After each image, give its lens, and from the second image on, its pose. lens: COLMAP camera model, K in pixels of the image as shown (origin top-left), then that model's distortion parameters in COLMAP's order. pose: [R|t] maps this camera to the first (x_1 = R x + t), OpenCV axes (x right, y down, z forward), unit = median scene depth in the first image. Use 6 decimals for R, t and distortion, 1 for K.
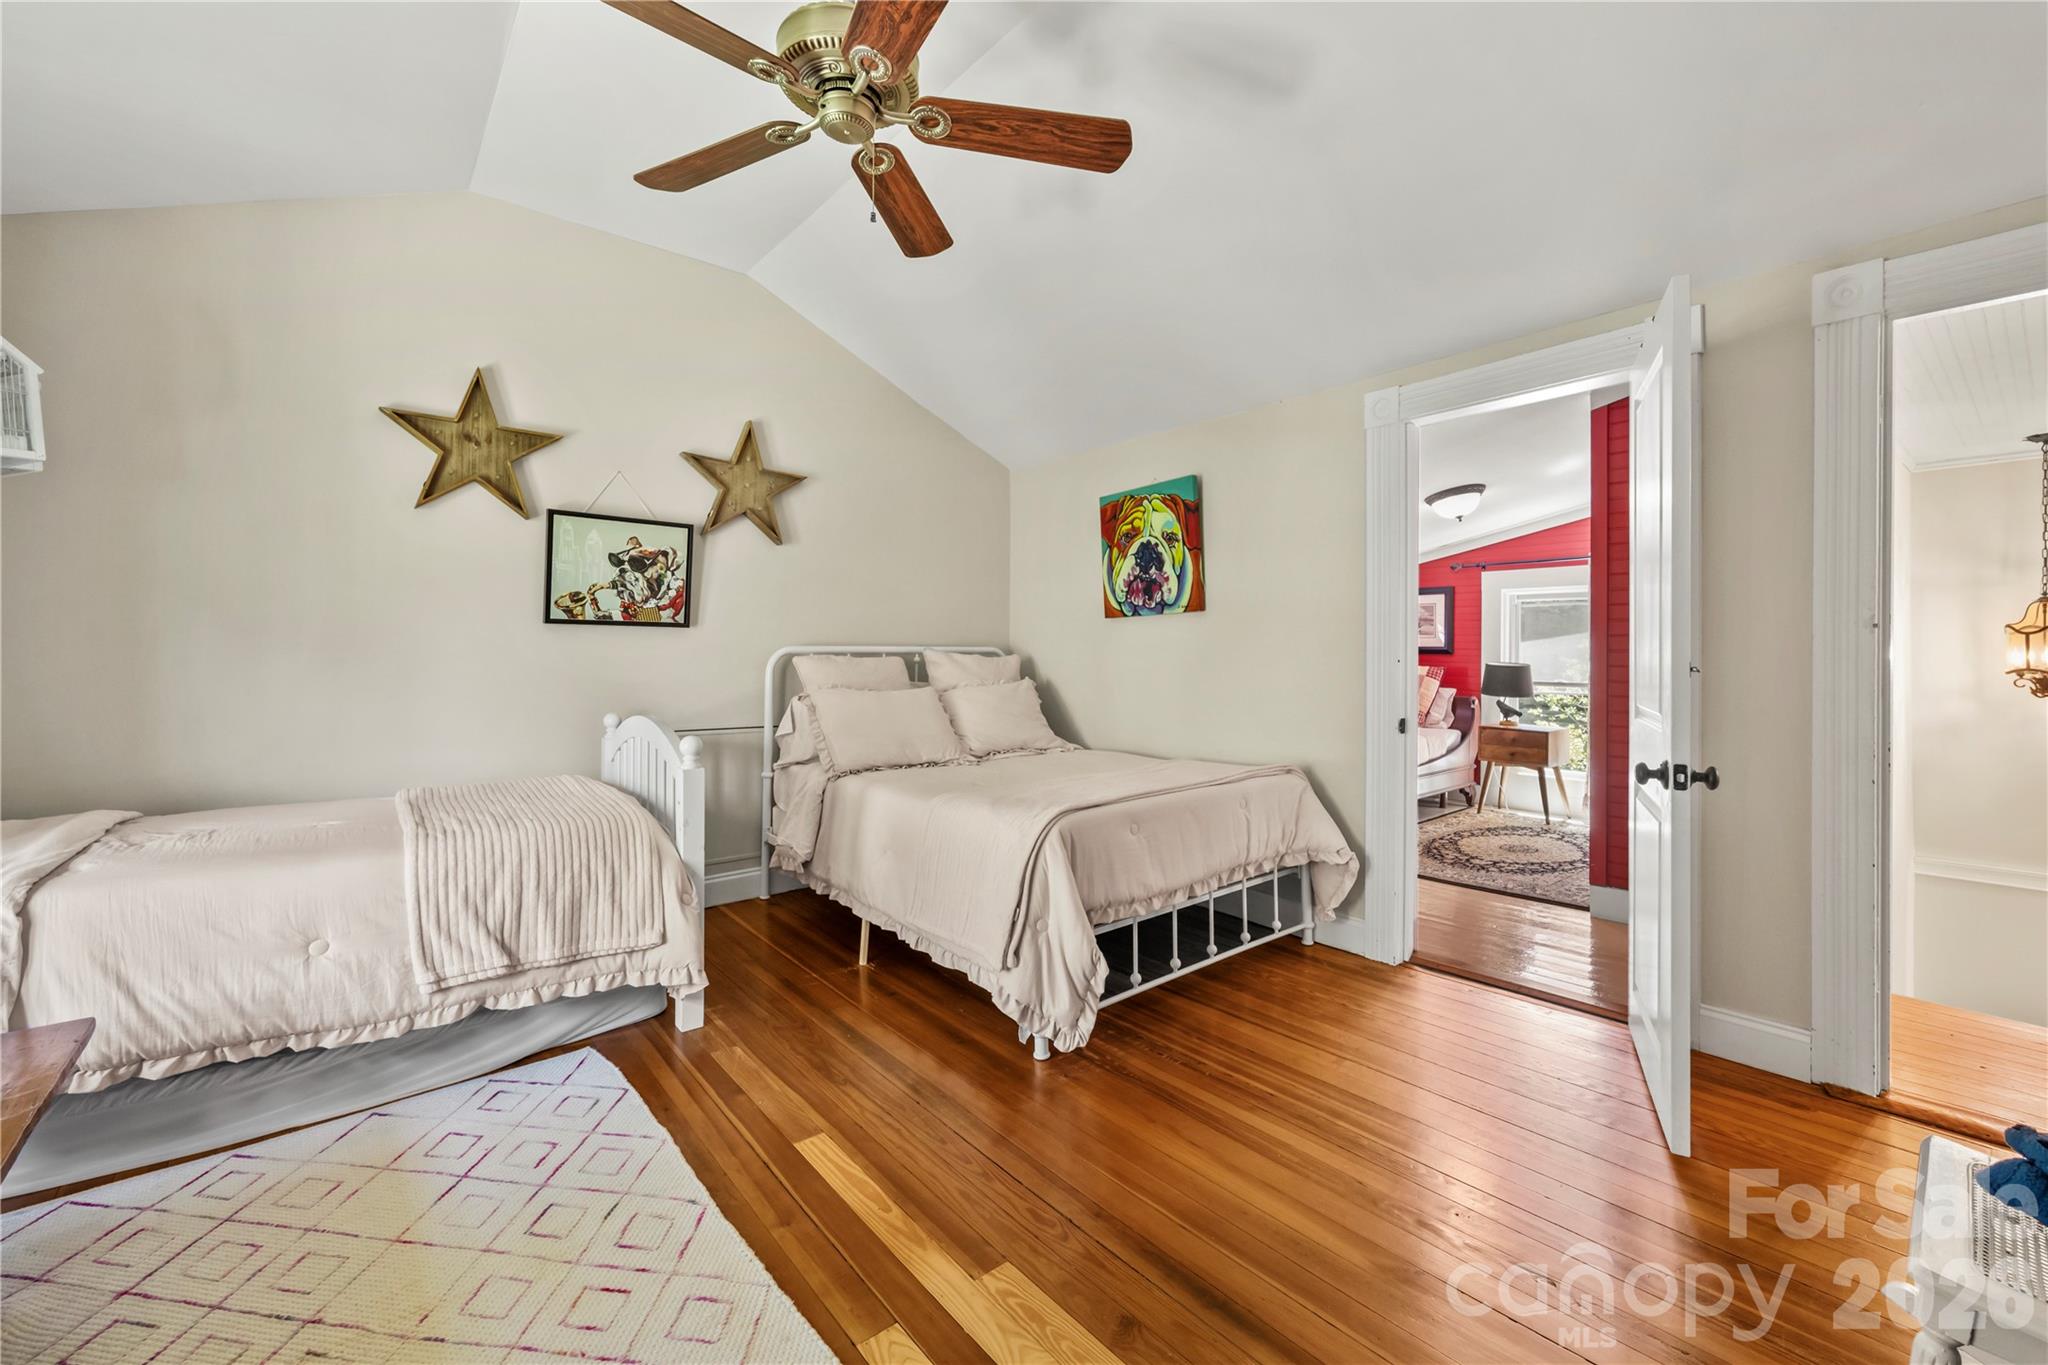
lens RADIAL K [[815.0, 0, 1071.3], [0, 815.0, 664.5], [0, 0, 1]] dist [-0.000108, -0.000158]
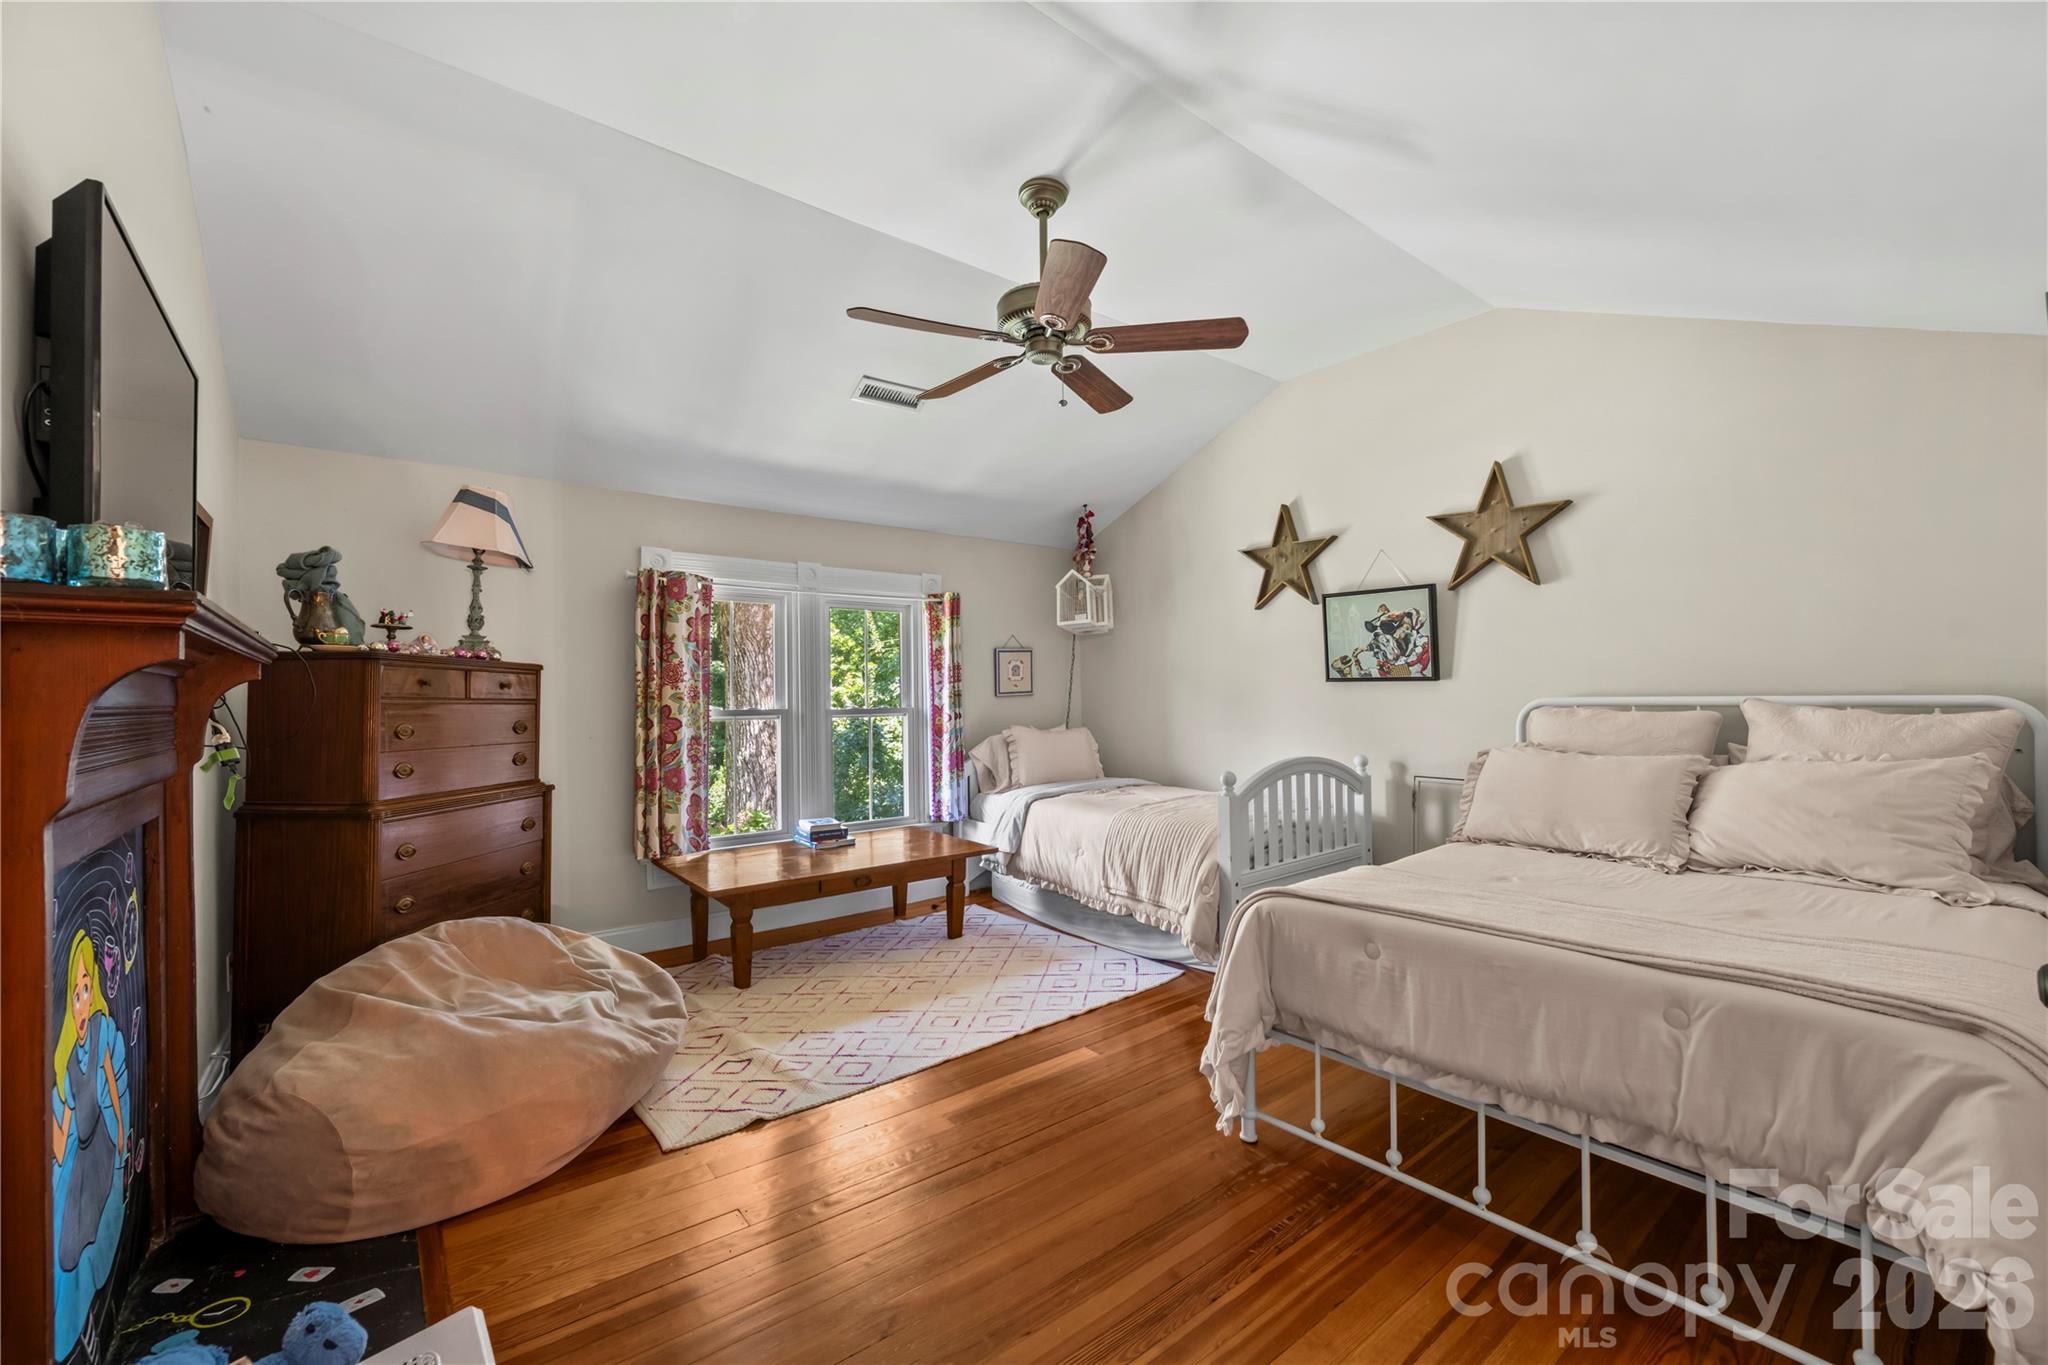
lens RADIAL K [[815.0, 0, 1026.7], [0, 815.0, 691.2], [0, 0, 1]] dist [-0.000108, -0.000158]
pose [[-0.029563, -0.002628, -0.999559, 0.641499], [-0.003307, 0.999991, -0.002531, -0.028679], [0.999557, 0.003231, -0.029571, 0.528140]]
